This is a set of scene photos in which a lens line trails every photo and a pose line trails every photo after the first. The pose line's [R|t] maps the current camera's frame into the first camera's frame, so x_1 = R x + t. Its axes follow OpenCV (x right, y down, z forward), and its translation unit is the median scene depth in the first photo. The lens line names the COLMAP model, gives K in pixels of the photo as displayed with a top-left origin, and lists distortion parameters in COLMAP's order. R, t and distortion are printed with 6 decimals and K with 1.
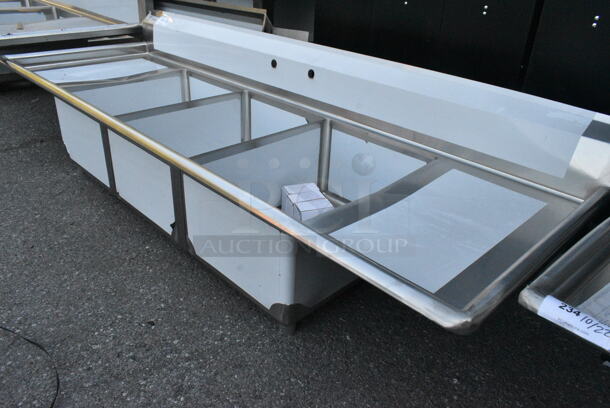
lens RADIAL K [[478.8, 0, 305.0], [0, 478.8, 204.0], [0, 0, 1]] dist [-0.010311, -0.002026]
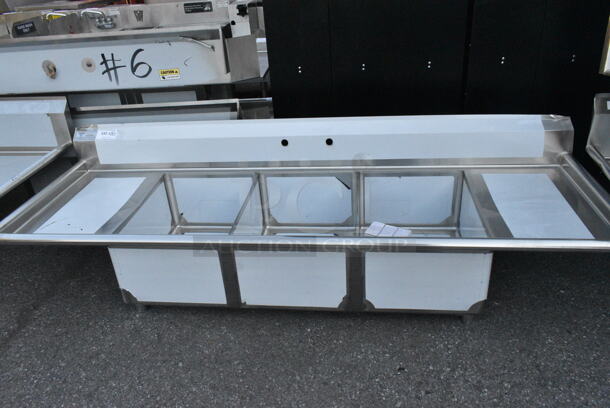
lens RADIAL K [[478.8, 0, 305.0], [0, 478.8, 204.0], [0, 0, 1]] dist [-0.010311, -0.002026]
pose [[0.771710, -0.371609, 0.516111, -0.748613], [0.379652, 0.920247, 0.094923, -0.272421], [-0.510223, 0.122690, 0.851246, 0.003321]]
